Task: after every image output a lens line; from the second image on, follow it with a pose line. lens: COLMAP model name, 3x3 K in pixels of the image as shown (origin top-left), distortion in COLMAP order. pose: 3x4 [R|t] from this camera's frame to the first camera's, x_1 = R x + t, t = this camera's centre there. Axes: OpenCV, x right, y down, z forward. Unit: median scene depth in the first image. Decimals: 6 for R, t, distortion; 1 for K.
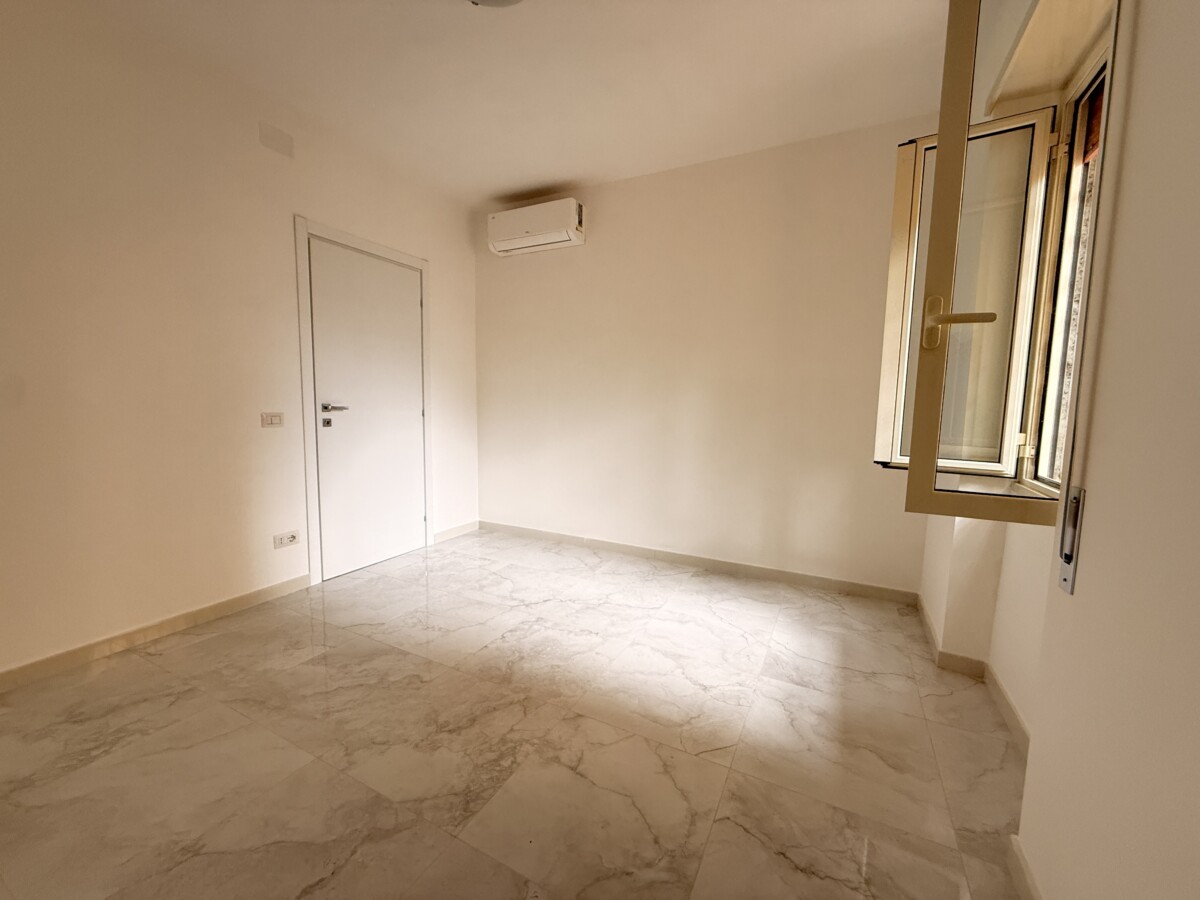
lens RADIAL K [[475.6, 0, 596.6], [0, 475.6, 449.9], [0, 0, 1]] dist [0.000897, -0.000199]
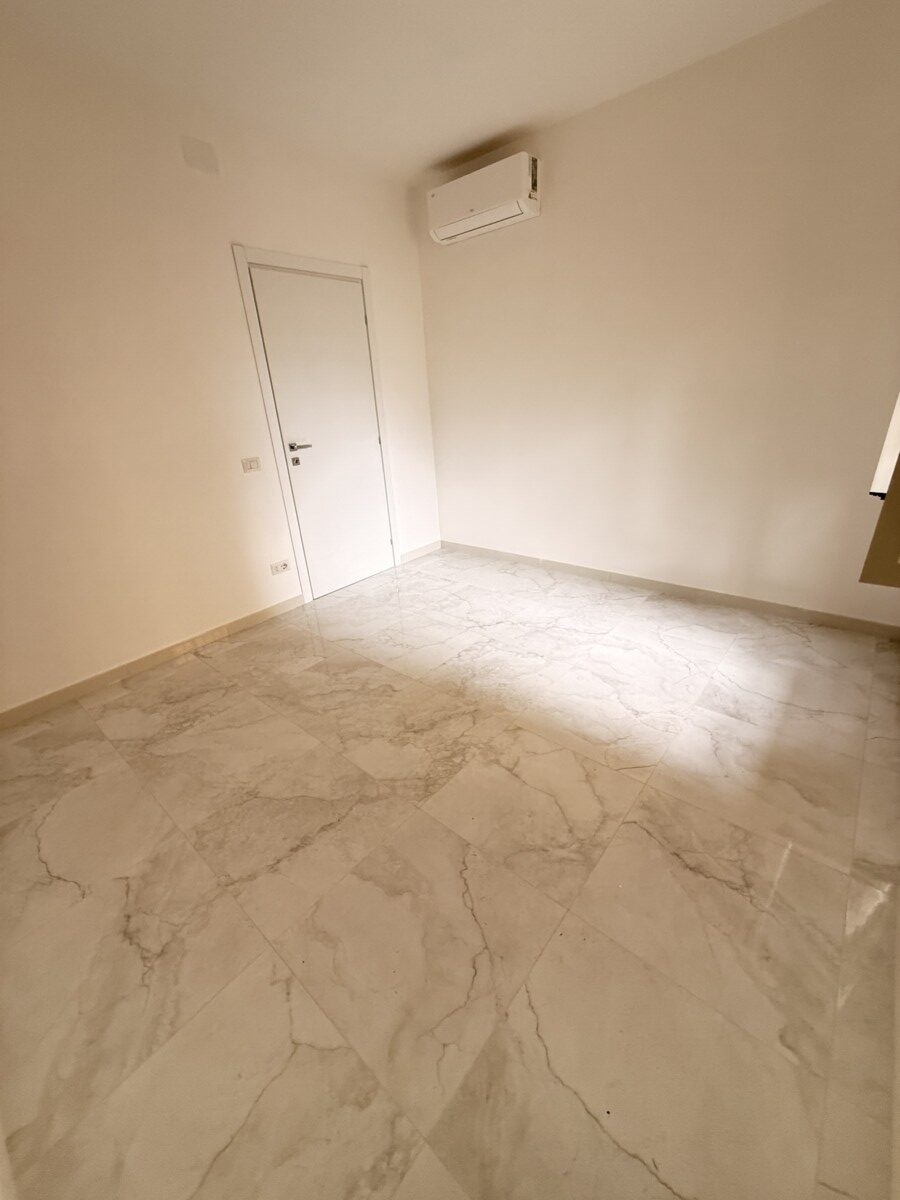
lens RADIAL K [[475.6, 0, 448.6], [0, 475.6, 603.2], [0, 0, 1]] dist [0.000897, -0.000199]
pose [[0.969661, 0.022093, -0.243454, 0.067610], [0.056930, 0.948115, 0.312789, -0.106550], [0.237733, -0.317159, 0.918092, -0.029315]]
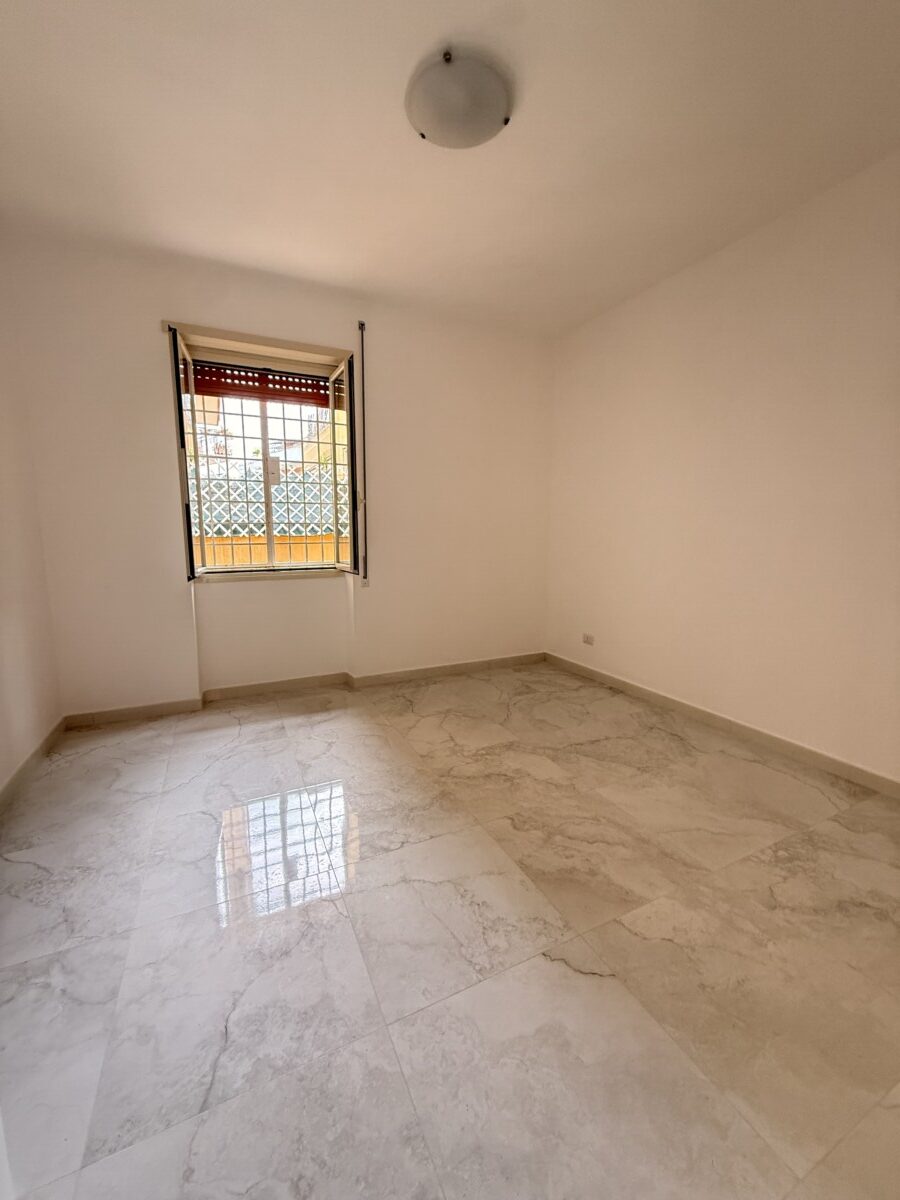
lens RADIAL K [[475.6, 0, 452.4], [0, 475.6, 599.7], [0, 0, 1]] dist [0.000897, -0.000199]
pose [[-0.804764, -0.102735, 0.584637, -0.800709], [0.045375, 0.971380, 0.233155, -0.200645], [-0.591859, 0.214162, -0.777070, 1.749930]]
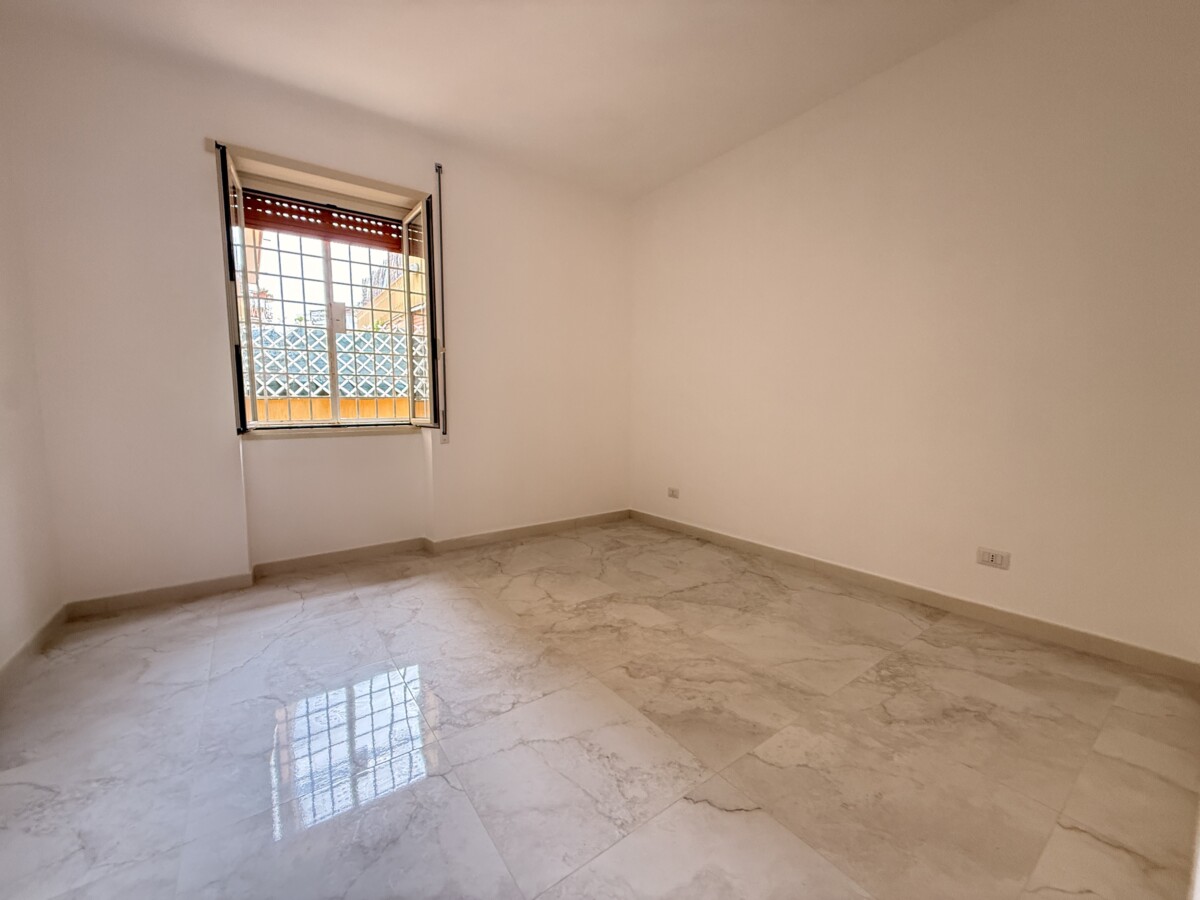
lens RADIAL K [[475.6, 0, 599.5], [0, 475.6, 452.6], [0, 0, 1]] dist [0.000897, -0.000199]
pose [[-0.895596, -0.059127, 0.440922, -0.710307], [0.032287, 0.979876, 0.196981, -0.124689], [-0.443695, 0.190651, -0.875663, 1.772094]]
